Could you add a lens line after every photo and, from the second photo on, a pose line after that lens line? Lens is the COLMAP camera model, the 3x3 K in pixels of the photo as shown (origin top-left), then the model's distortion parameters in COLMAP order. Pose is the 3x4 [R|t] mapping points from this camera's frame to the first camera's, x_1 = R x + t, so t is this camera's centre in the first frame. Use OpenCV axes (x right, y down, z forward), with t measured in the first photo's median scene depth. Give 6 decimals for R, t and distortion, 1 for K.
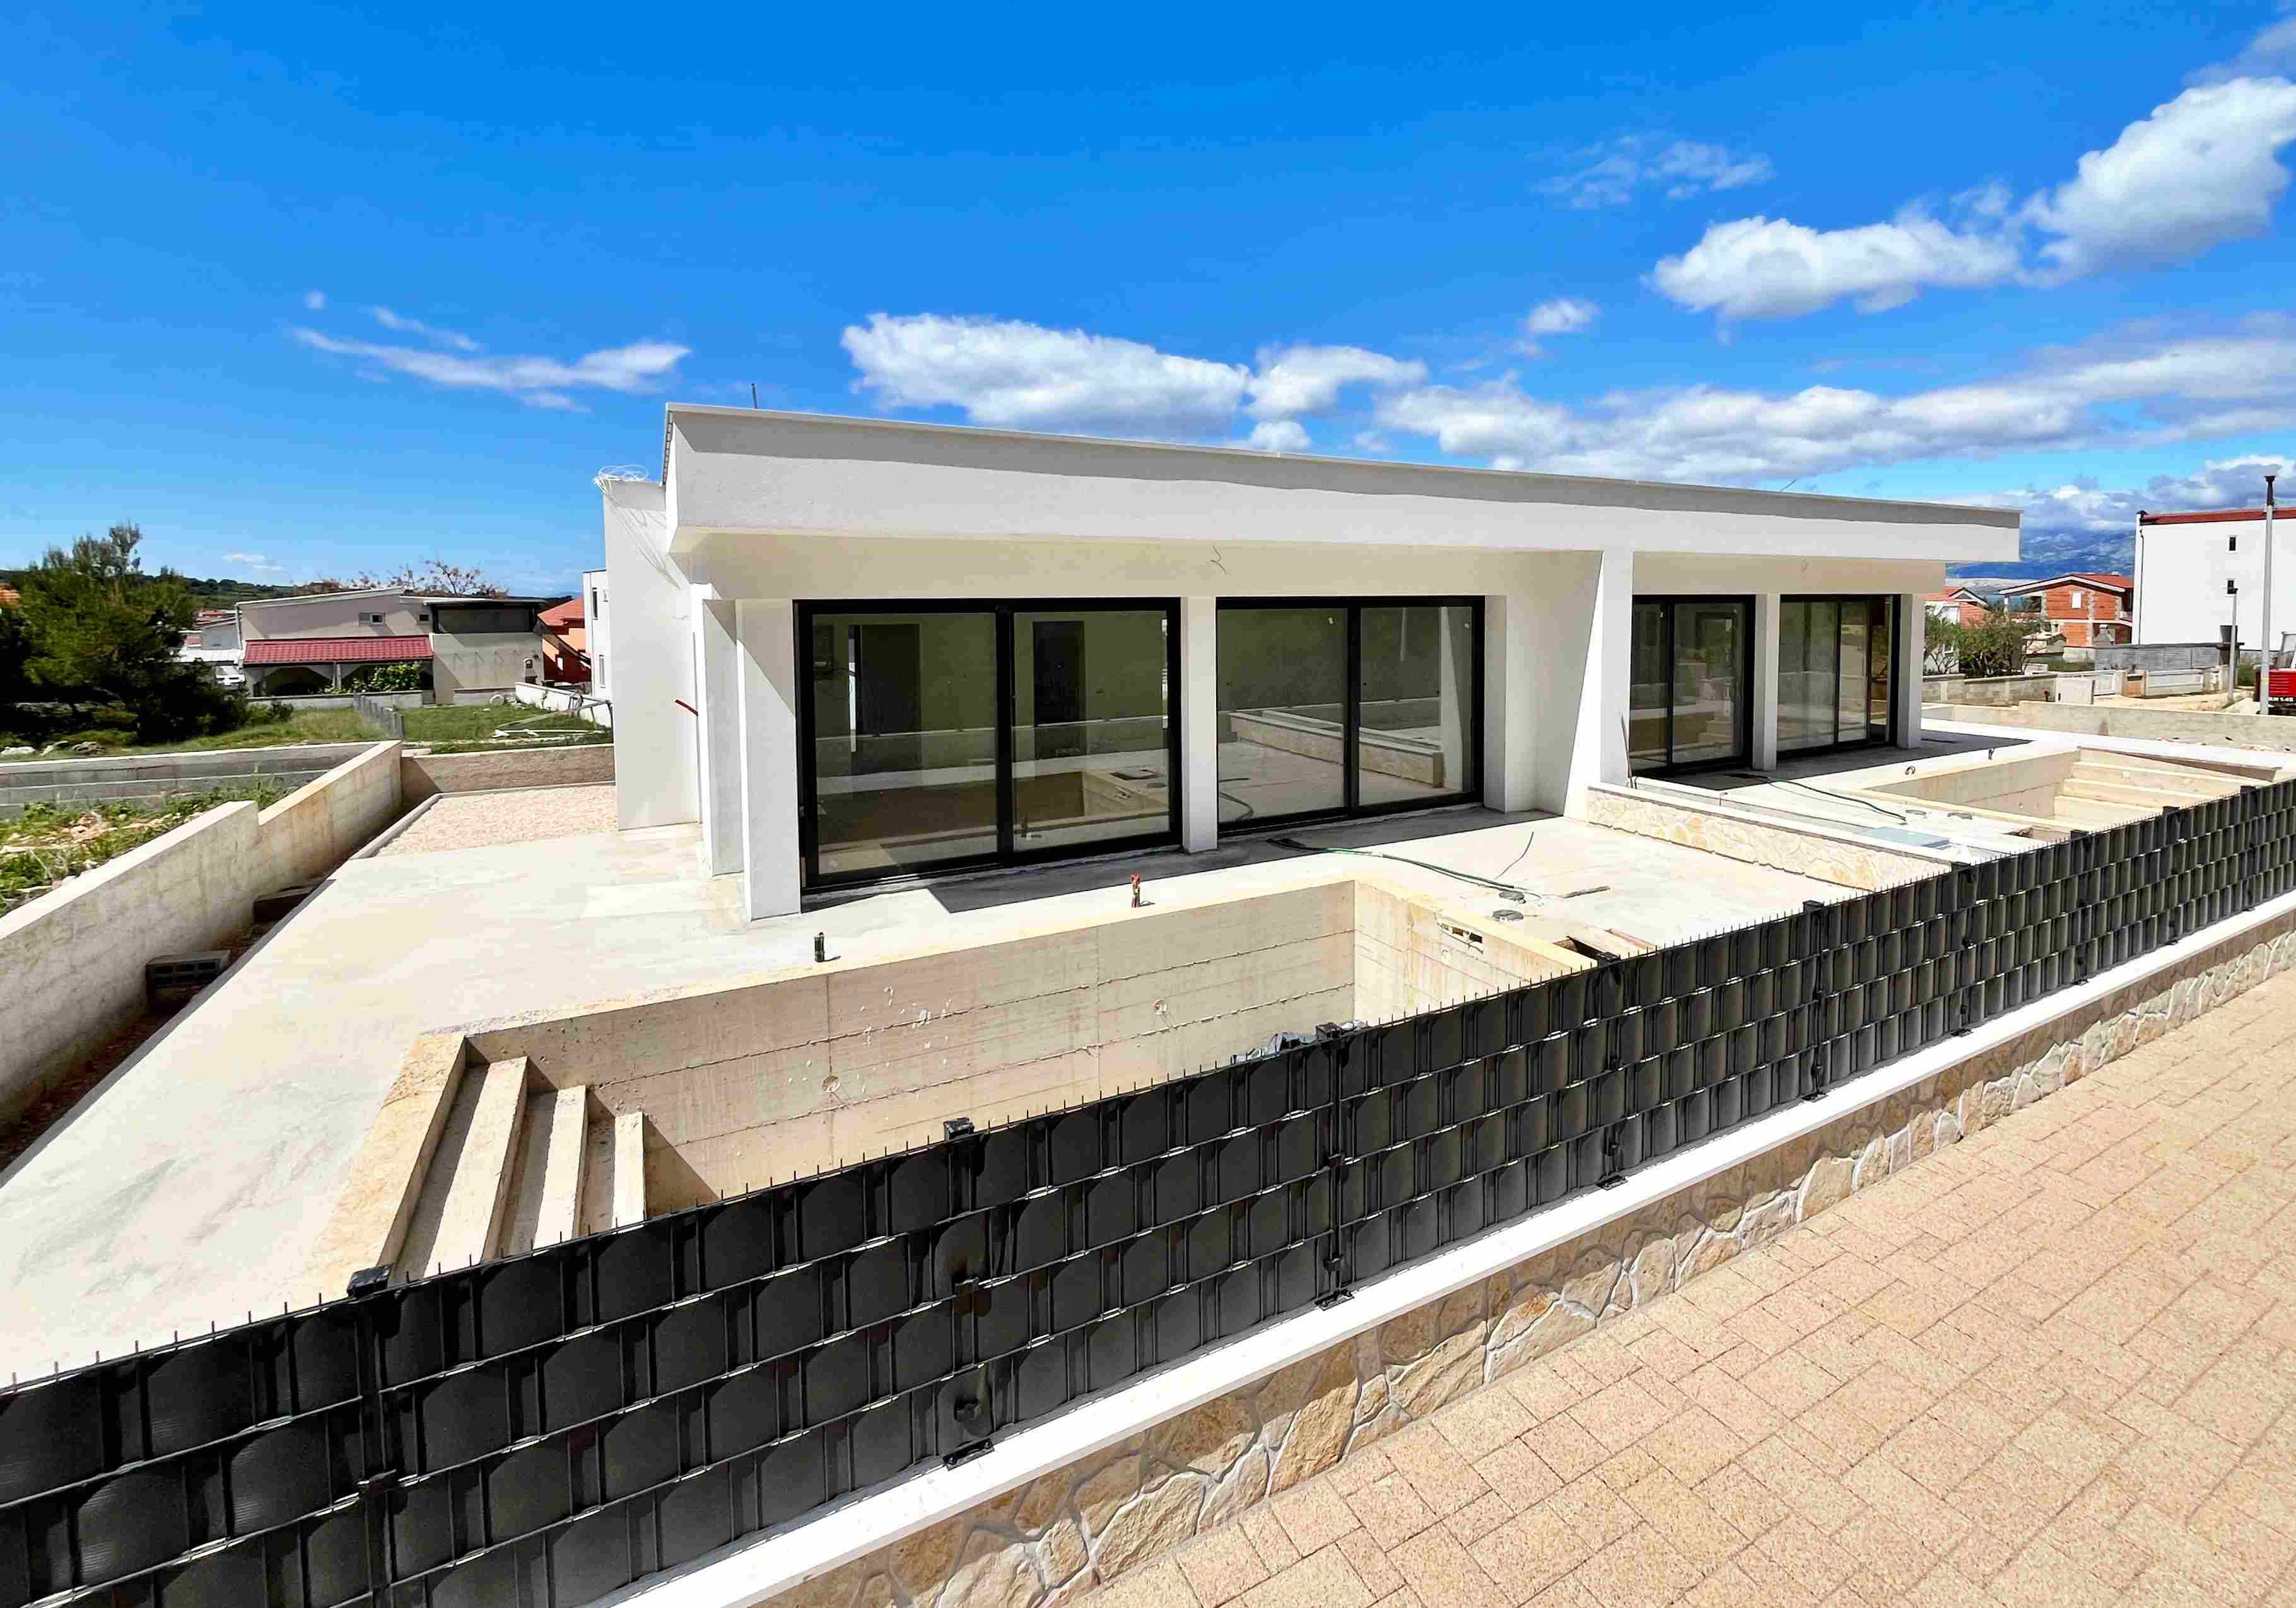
lens RADIAL K [[1051.4, 0, 1256.3], [0, 1051.4, 619.0], [0, 0, 1]] dist [-0.003480, 0.000361]
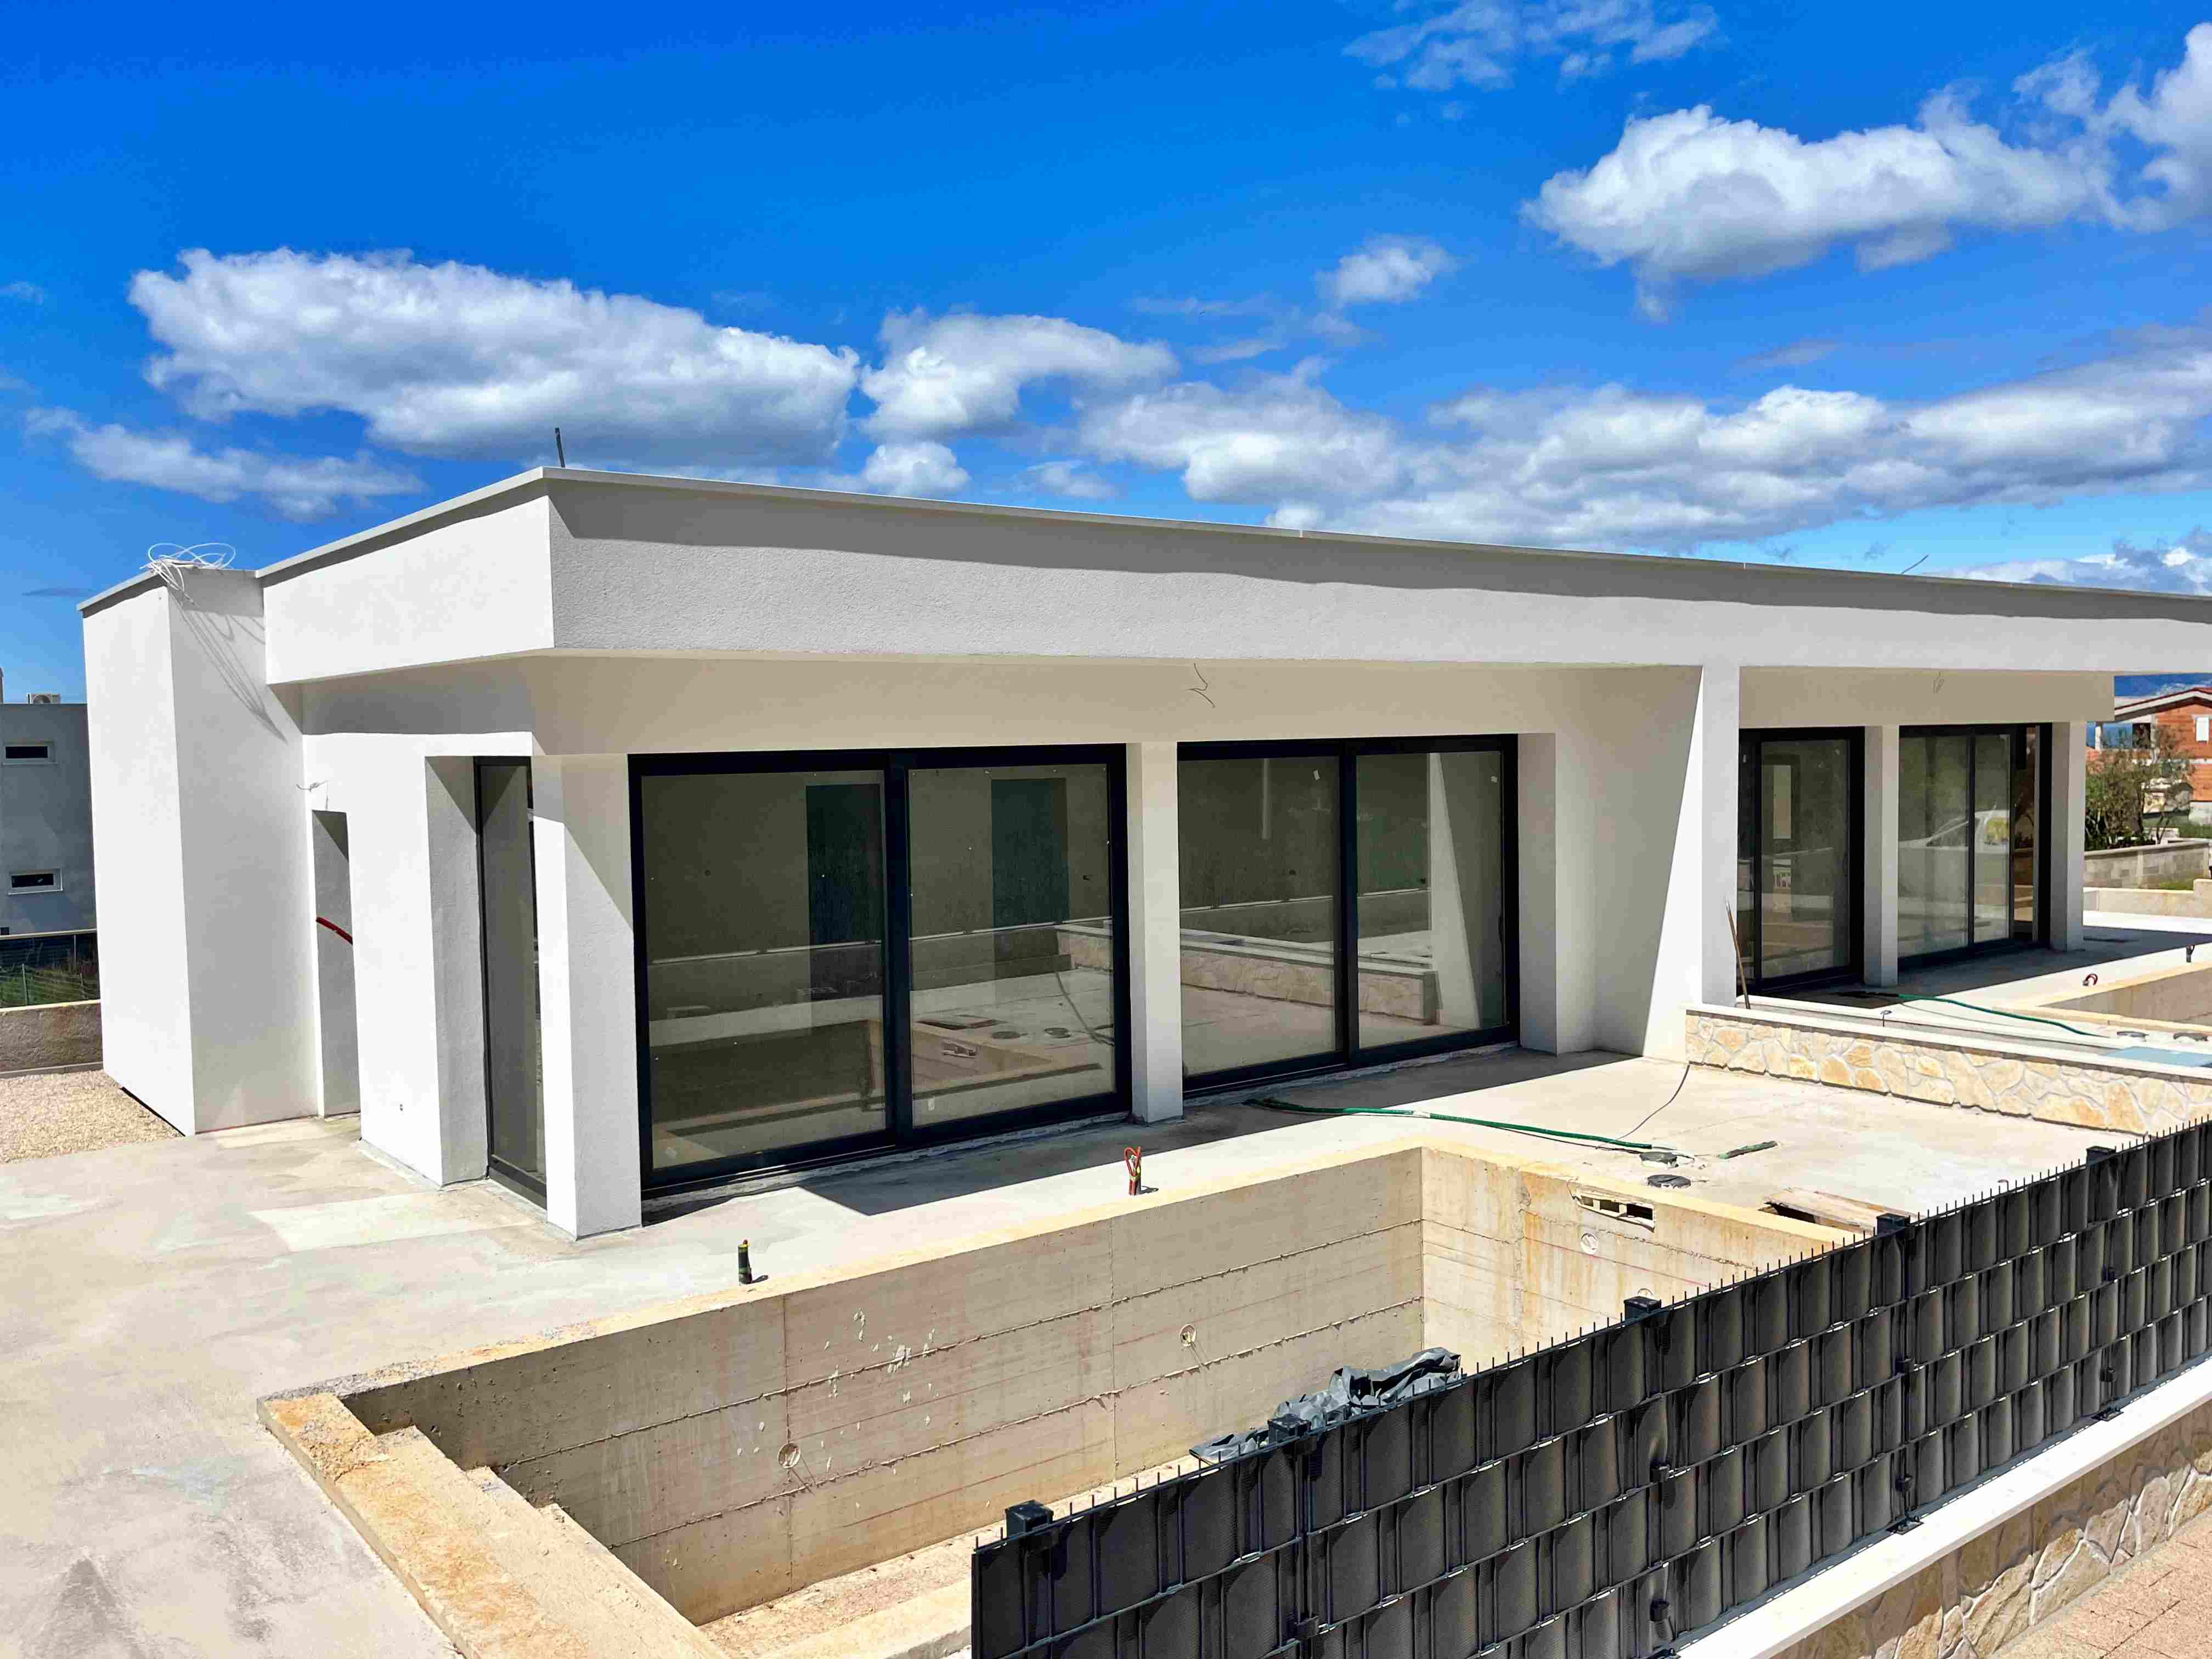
lens RADIAL K [[1751.3, 0, 1099.7], [0, 1751.3, 839.6], [0, 0, 1]] dist [0.050854, -0.061440]
pose [[0.993428, -0.021449, 0.112430, -0.217643], [0.017505, 0.999200, 0.035951, -0.001249], [-0.113111, -0.033746, 0.993009, -0.113685]]
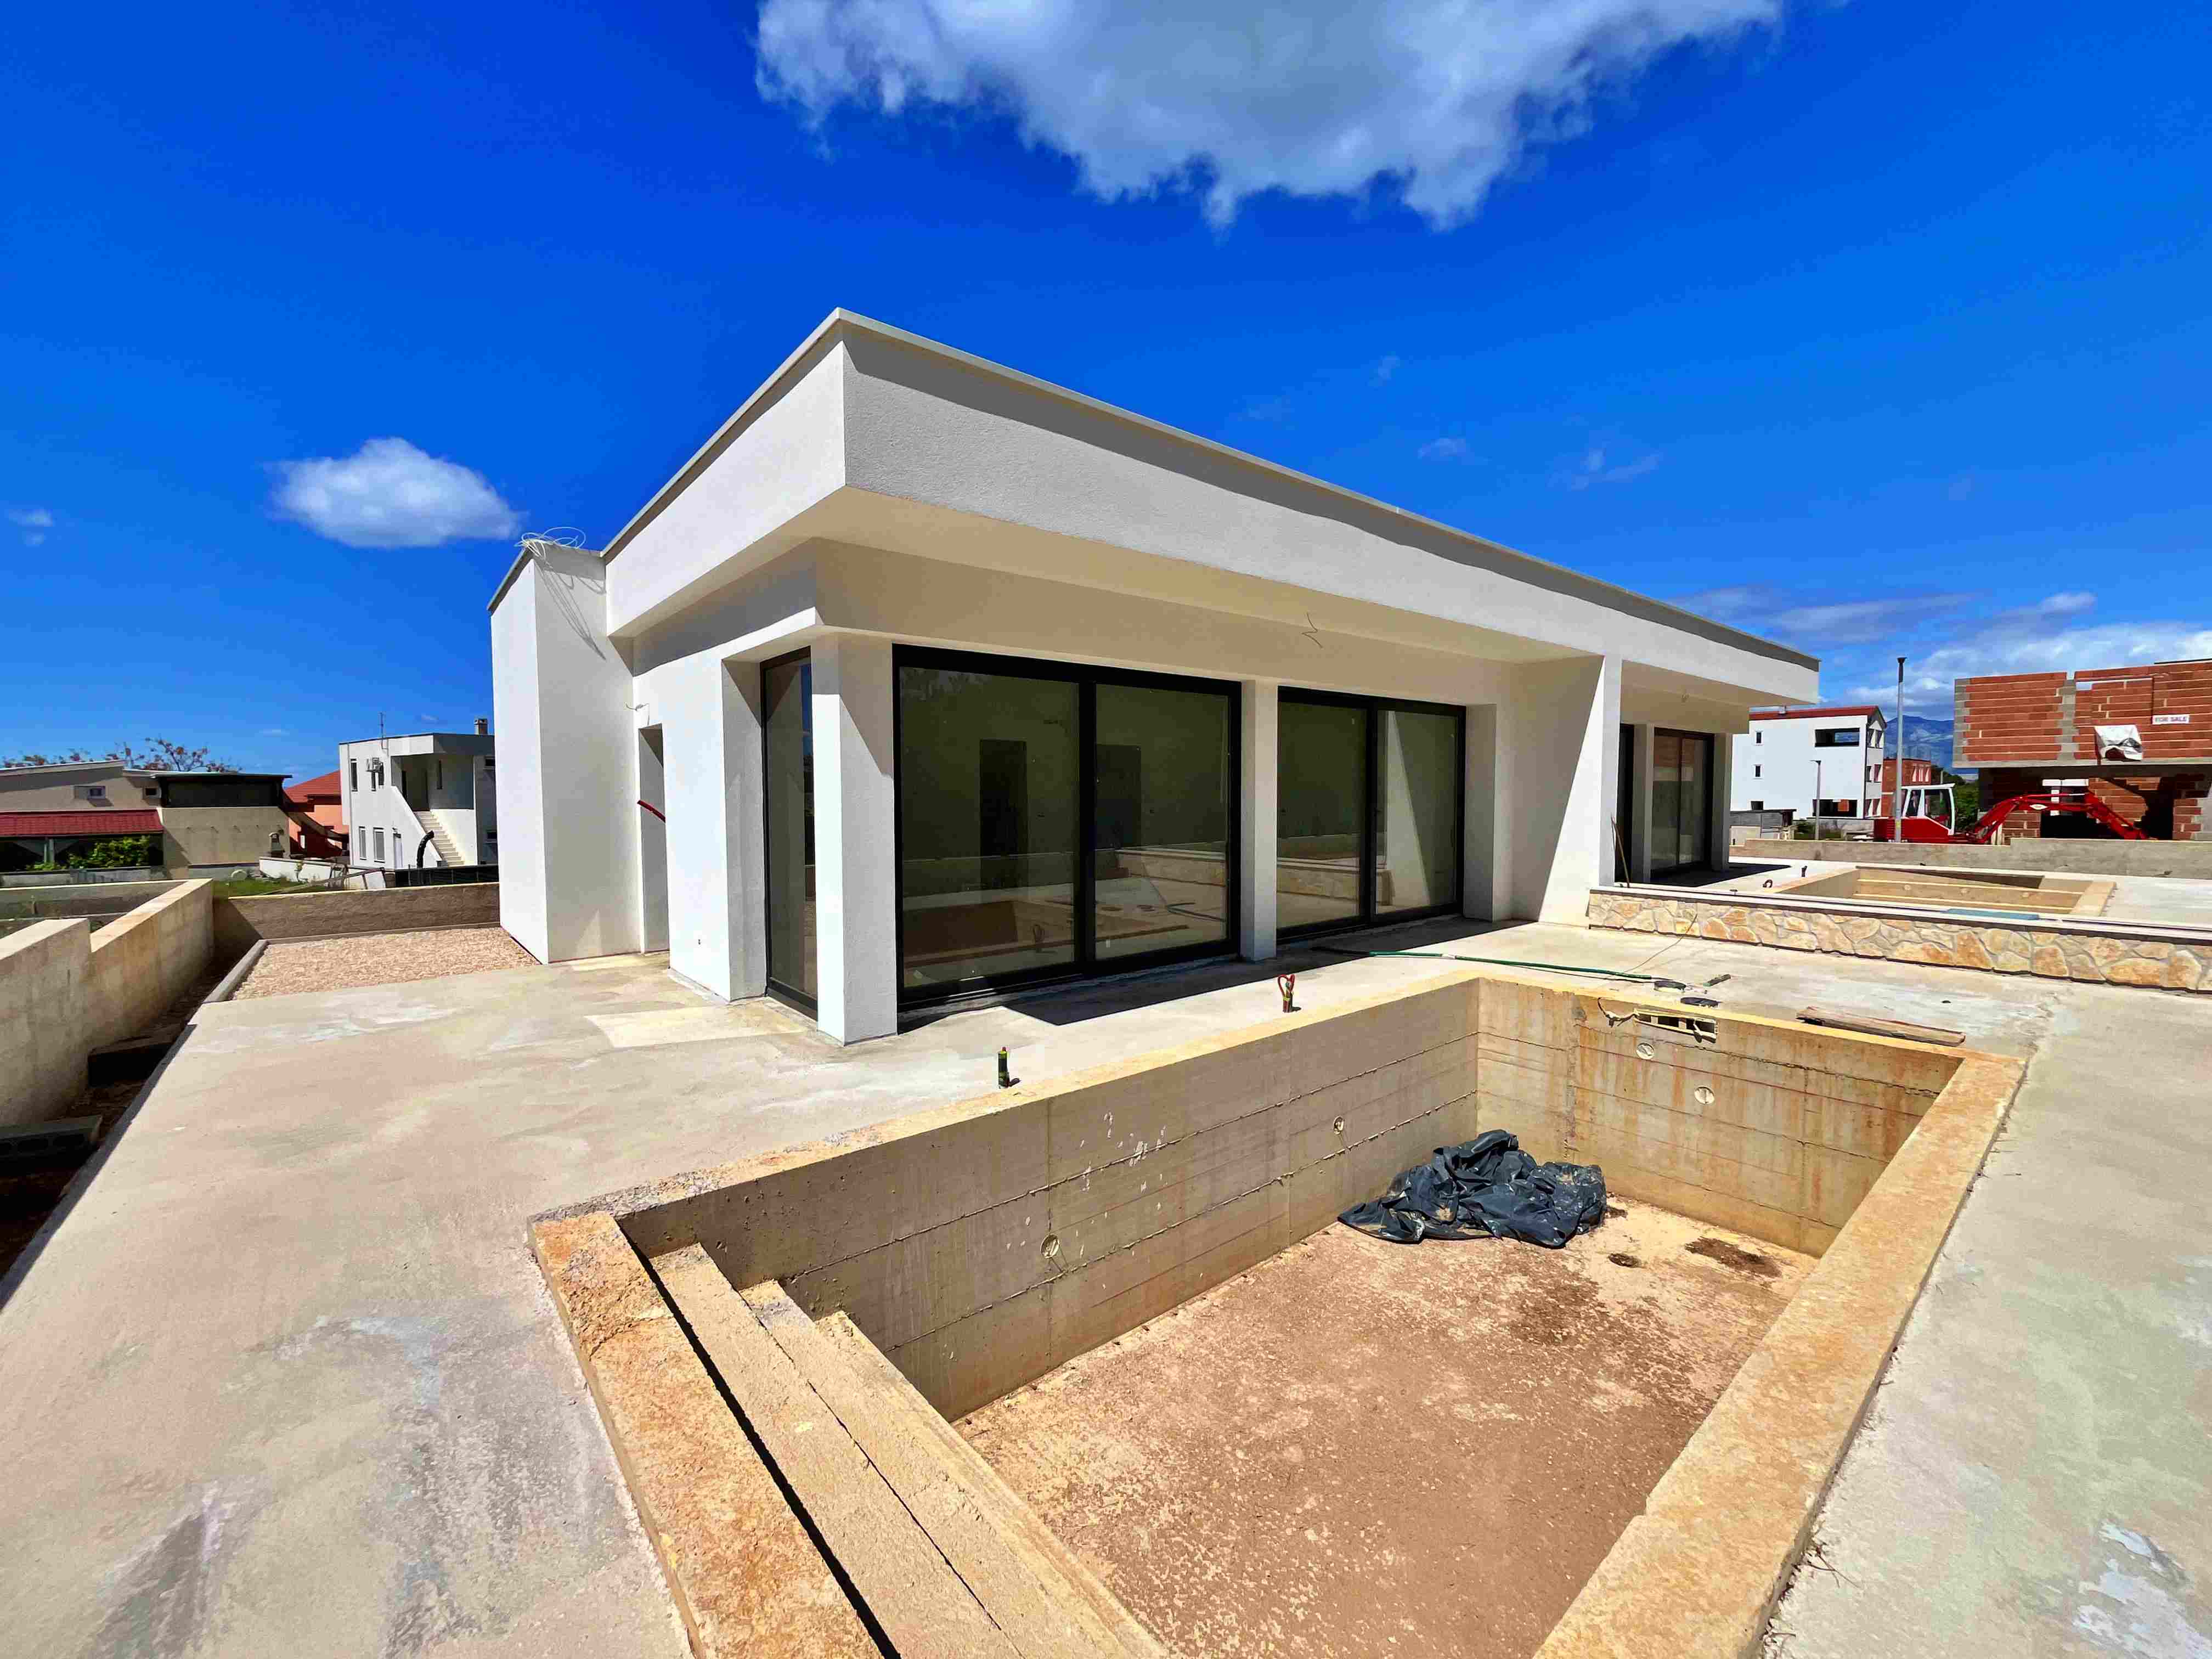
lens RADIAL K [[901.2, 0, 1118.1], [0, 901.2, 819.7], [0, 0, 1]] dist [-0.008363, 0.001726]
pose [[0.986772, -0.003194, 0.162085, -0.310239], [0.000345, 0.999845, 0.017601, 0.084280], [-0.162116, -0.017312, 0.986620, 0.240349]]
